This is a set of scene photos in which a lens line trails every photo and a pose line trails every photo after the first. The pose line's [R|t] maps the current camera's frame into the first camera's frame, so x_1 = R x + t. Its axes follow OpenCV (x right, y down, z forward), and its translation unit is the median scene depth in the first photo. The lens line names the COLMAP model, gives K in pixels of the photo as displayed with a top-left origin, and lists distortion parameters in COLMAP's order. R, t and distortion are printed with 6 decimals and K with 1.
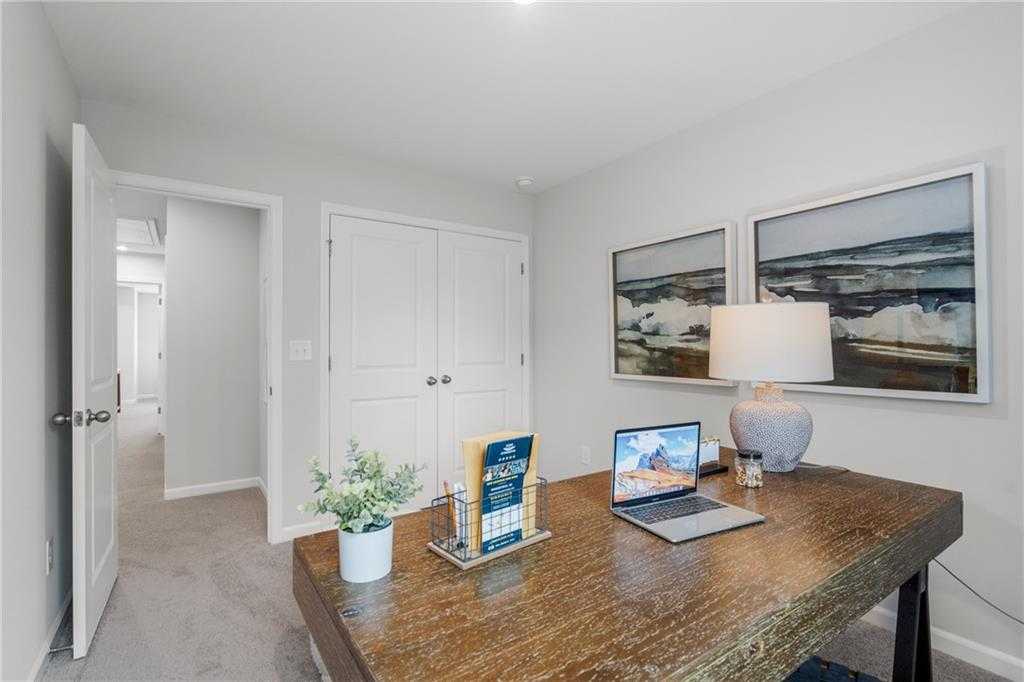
lens RADIAL K [[476.7, 0, 510.8], [0, 476.7, 341.0], [0, 0, 1]] dist [-0.001340, 0.000783]
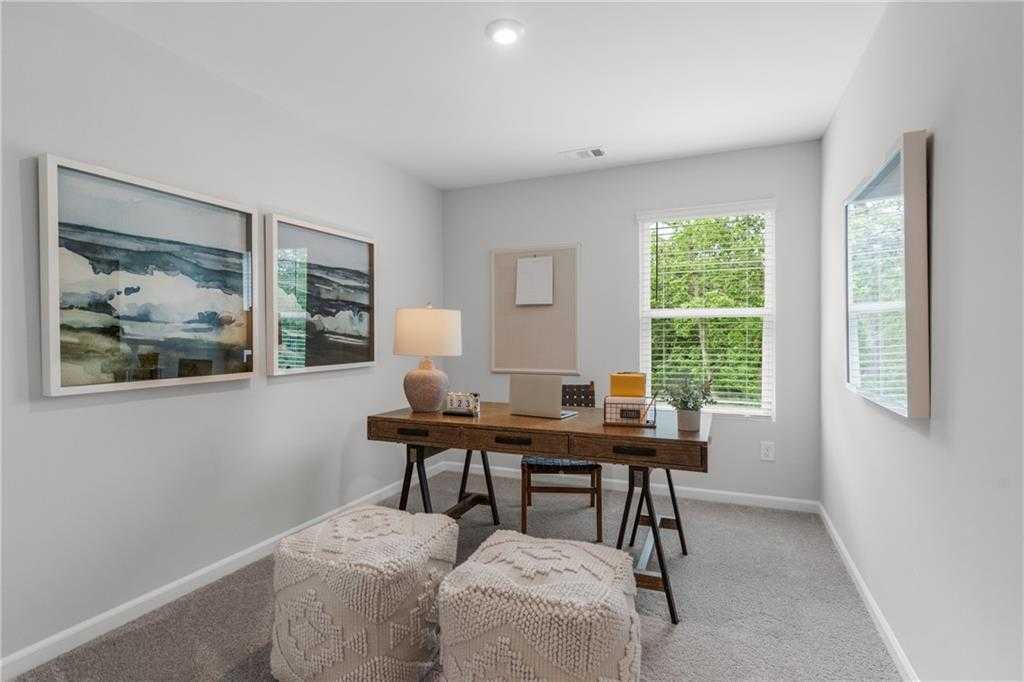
lens RADIAL K [[476.7, 0, 513.6], [0, 476.7, 336.7], [0, 0, 1]] dist [-0.001340, 0.000783]
pose [[-0.518530, 0.003881, 0.855051, -0.596101], [-0.000505, 0.999988, -0.004845, 0.014253], [-0.855059, -0.002944, -0.518522, 0.963195]]
